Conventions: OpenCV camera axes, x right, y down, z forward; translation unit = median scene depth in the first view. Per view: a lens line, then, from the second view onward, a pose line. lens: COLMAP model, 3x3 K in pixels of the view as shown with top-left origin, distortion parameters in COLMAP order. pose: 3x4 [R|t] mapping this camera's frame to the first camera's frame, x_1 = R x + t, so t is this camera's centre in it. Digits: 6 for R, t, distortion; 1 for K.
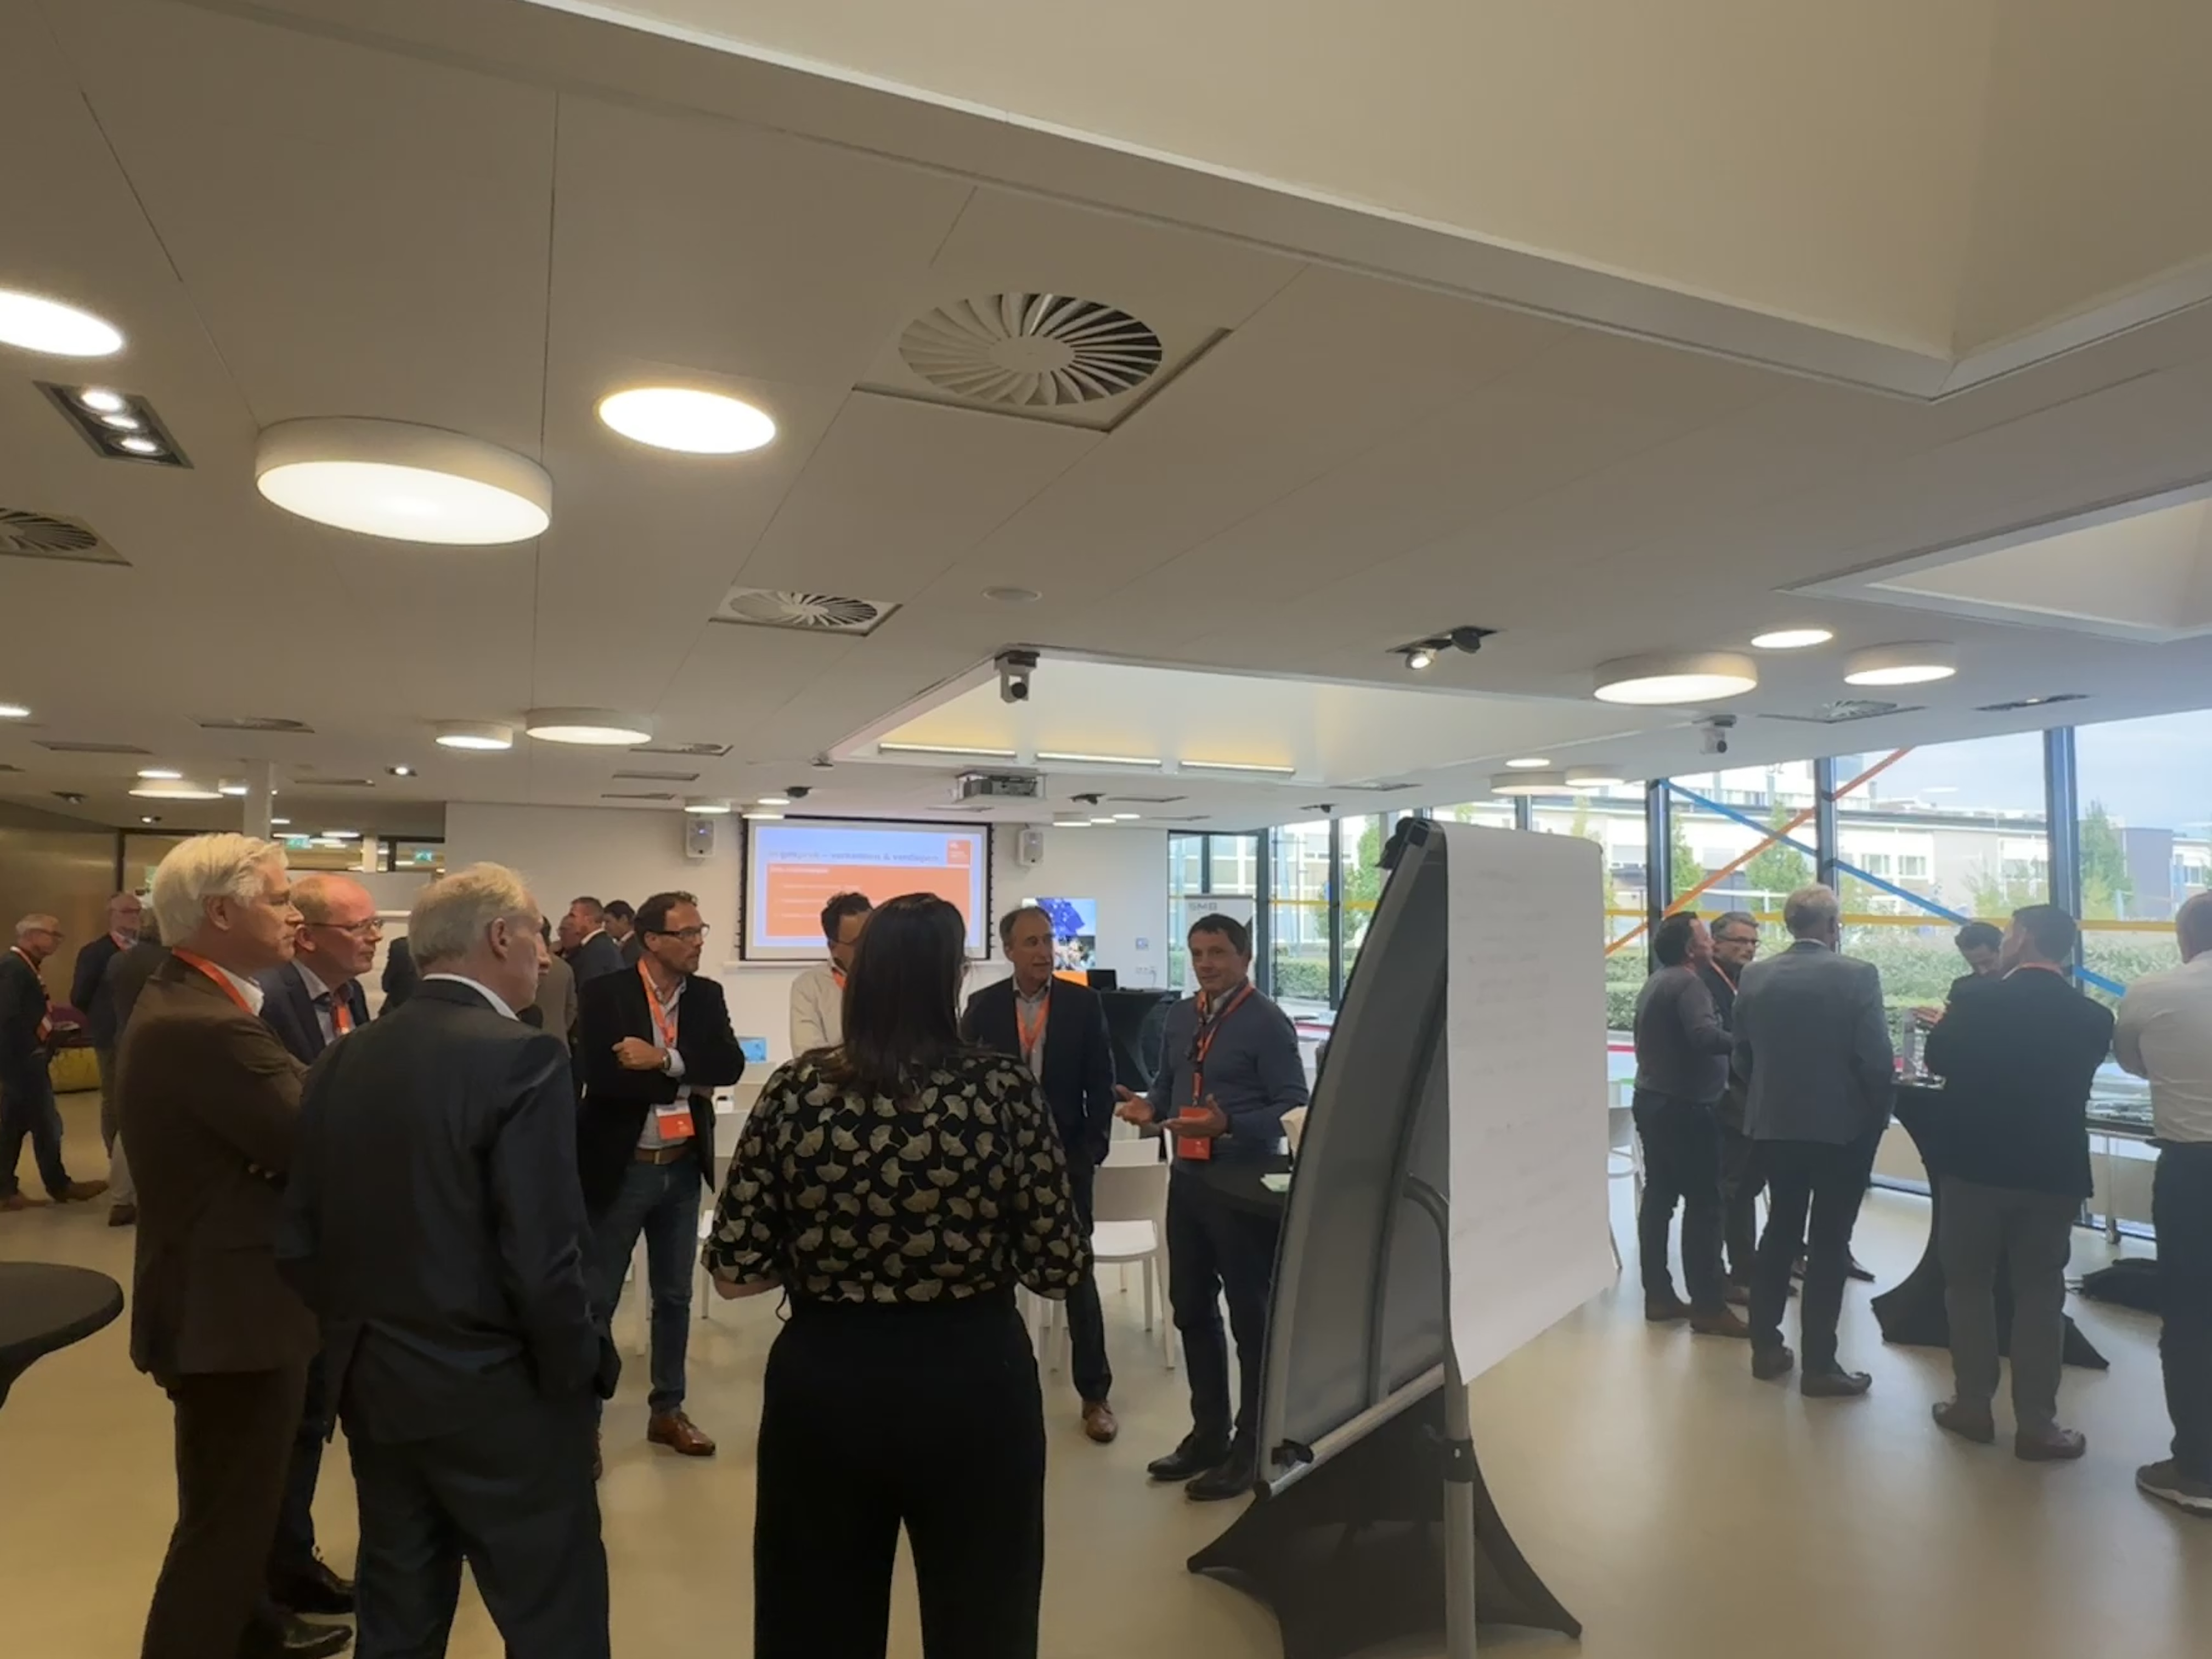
lens RADIAL K [[1323.9, 0, 1103.9], [0, 1323.9, 829.2], [0, 0, 1]] dist [0.004513, -0.000075]
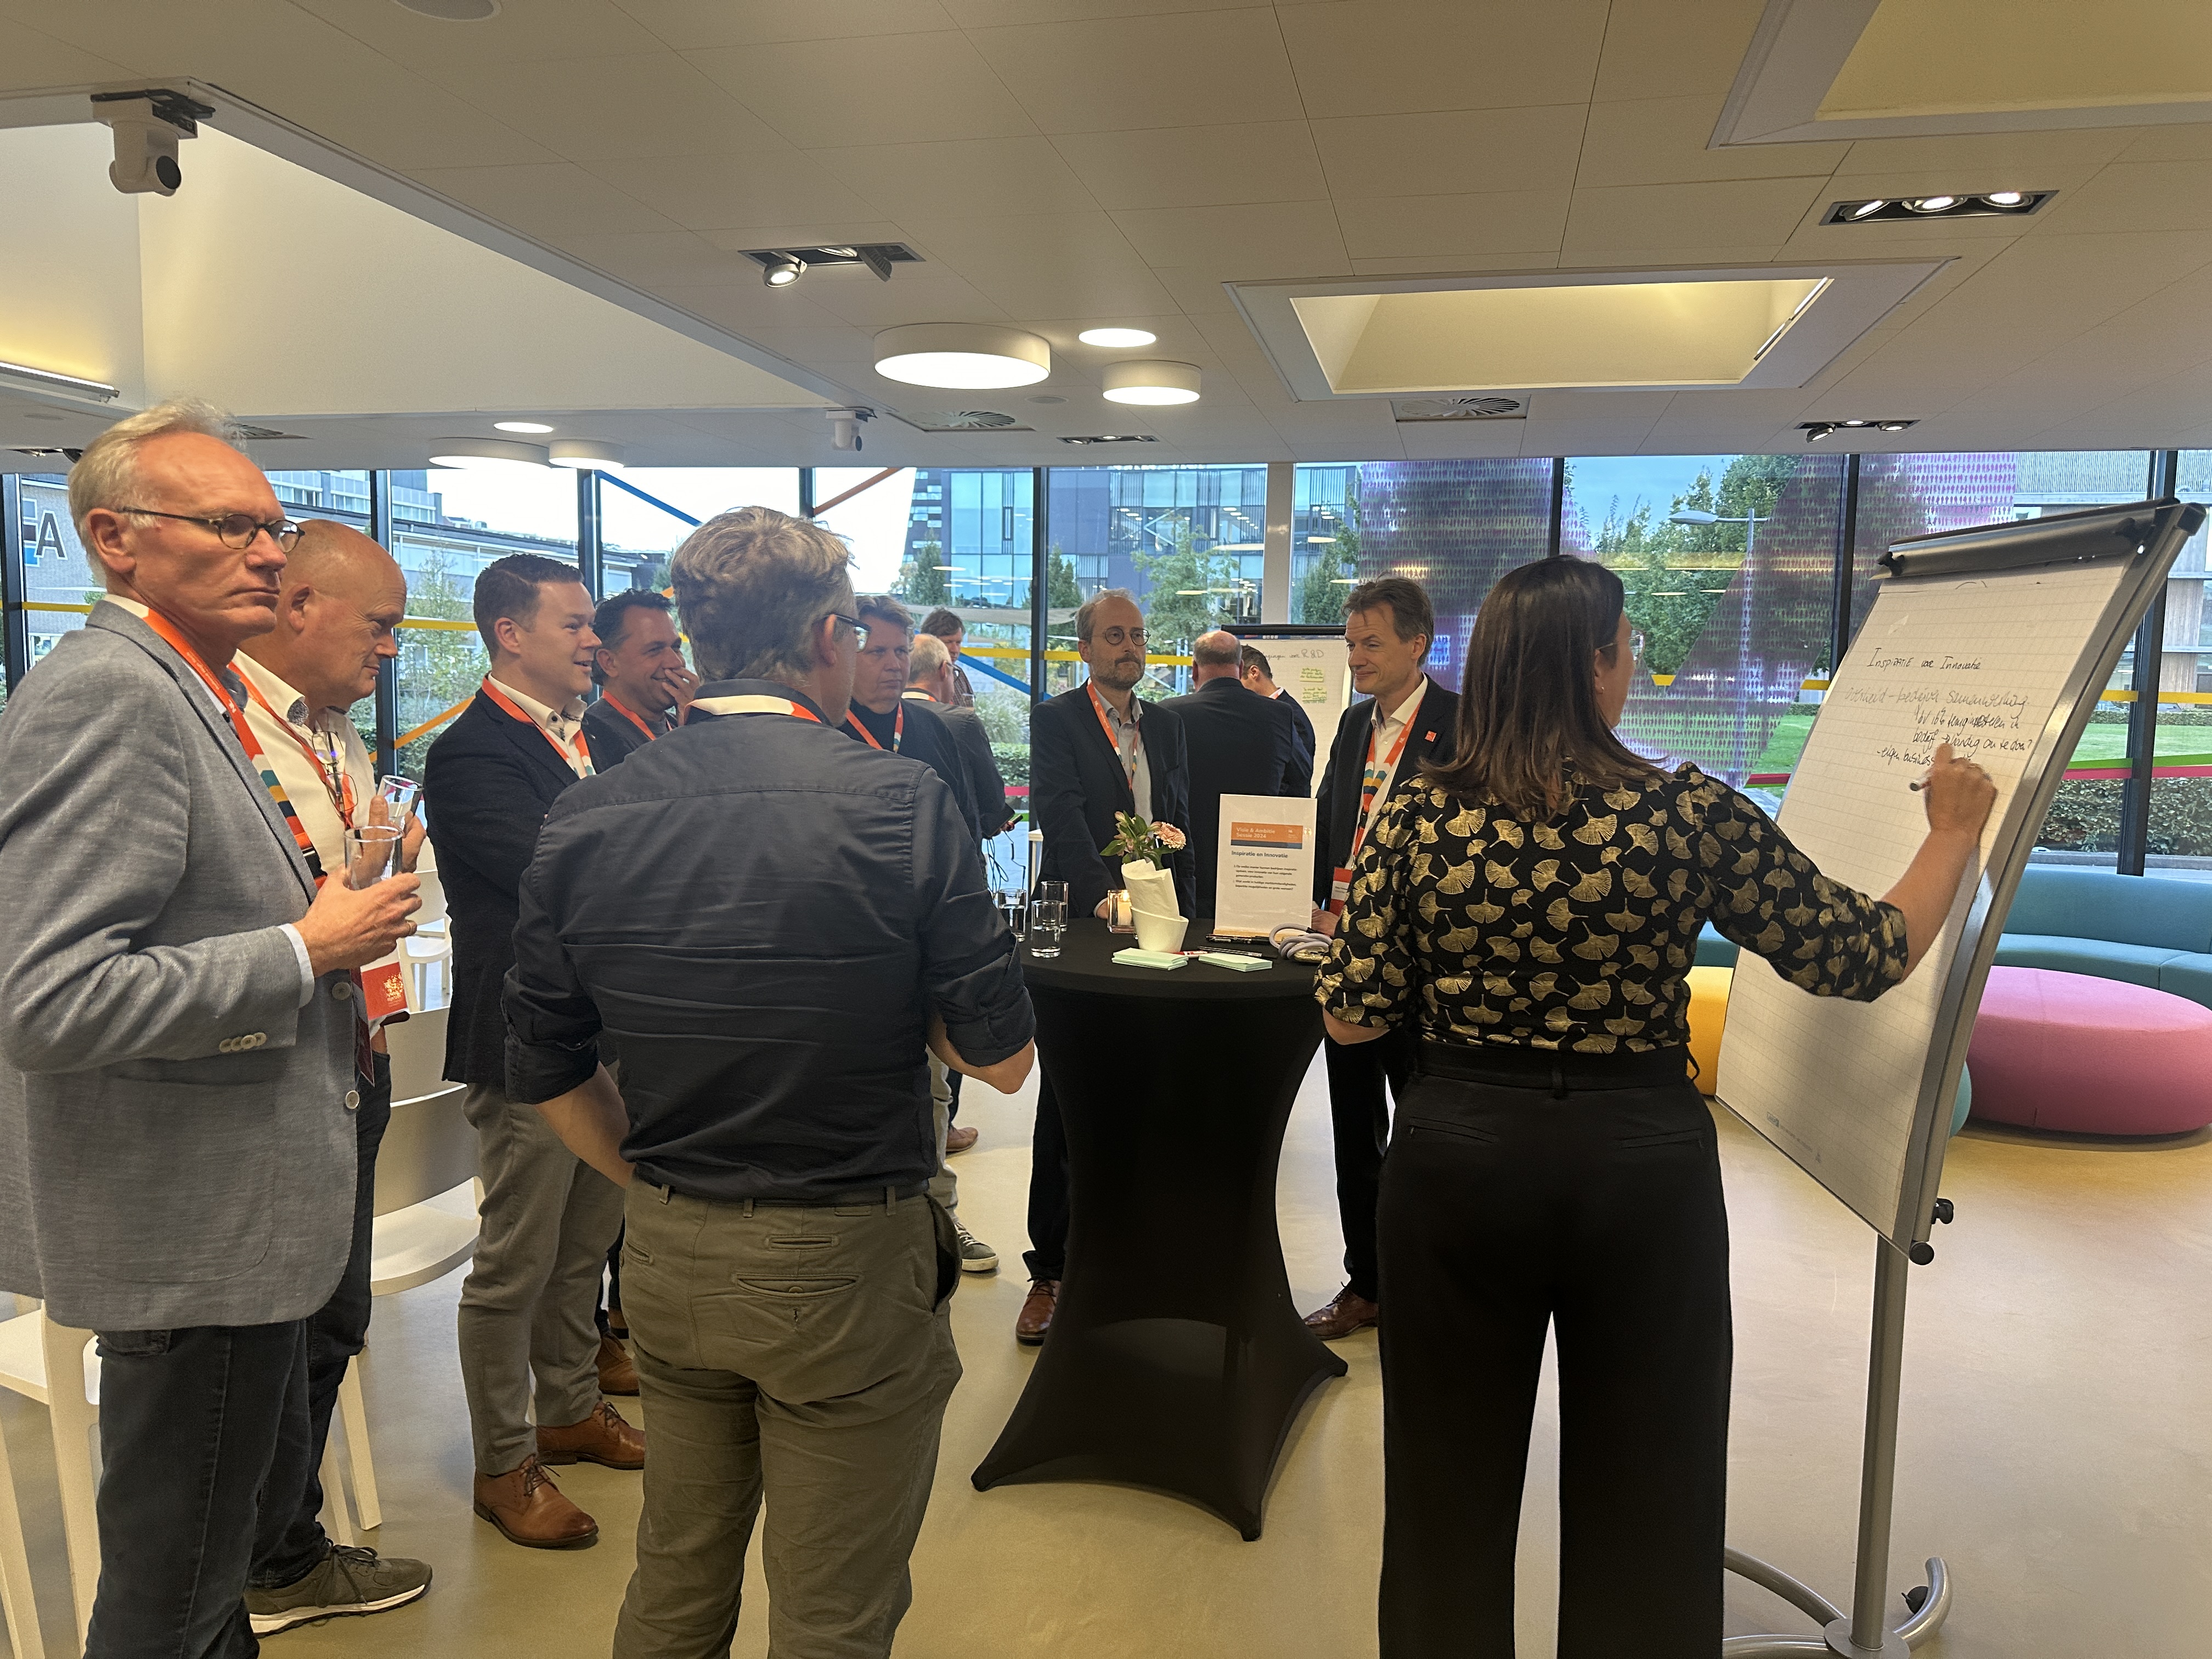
lens RADIAL K [[1575.4, 0, 1101.7], [0, 1575.4, 840.4], [0, 0, 1]] dist [0.005837, -0.000003]
pose [[0.602019, -0.067749, 0.795602, -0.193053], [-0.080770, 0.986116, 0.145089, 0.022334], [-0.794386, -0.151607, 0.588189, 0.135670]]
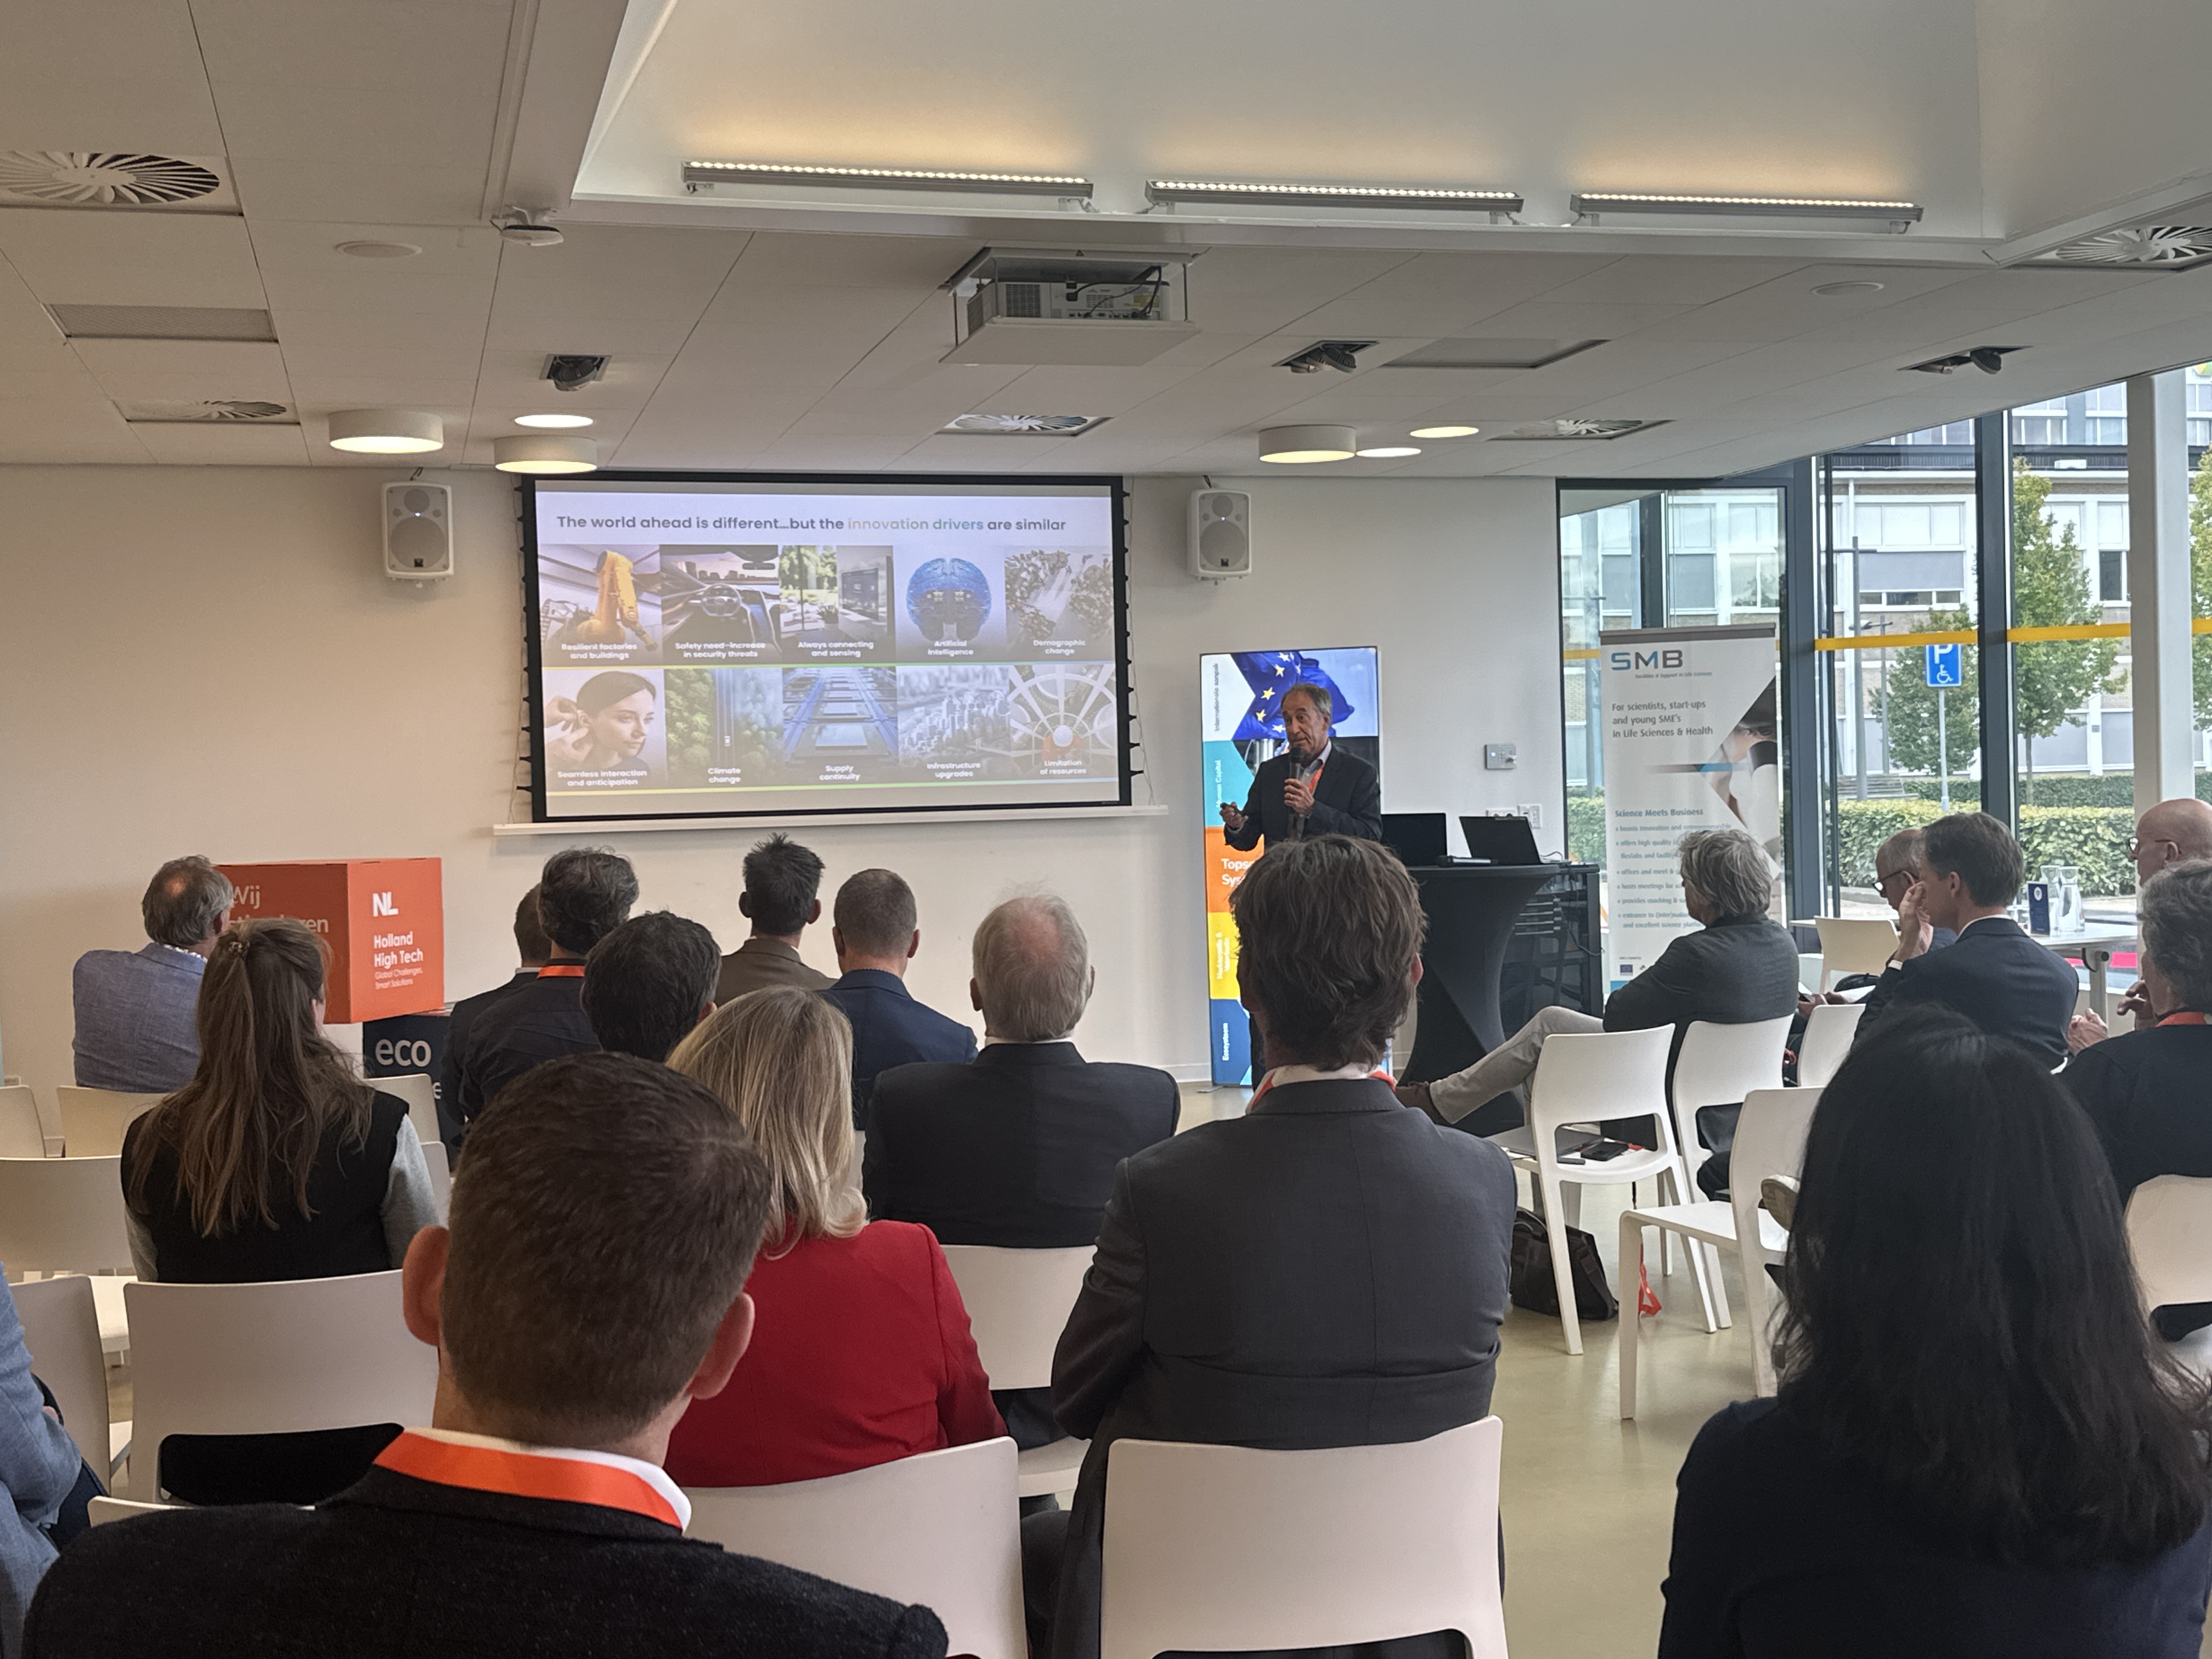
lens RADIAL K [[2520.7, 0, 1105.6], [0, 2520.7, 821.0], [0, 0, 1]] dist [0.087315, 0.000000]
pose [[0.990272, -0.030697, -0.135714, 0.020314], [0.043024, 0.995115, 0.088854, 0.045808], [0.132323, -0.093829, 0.986756, 0.296327]]
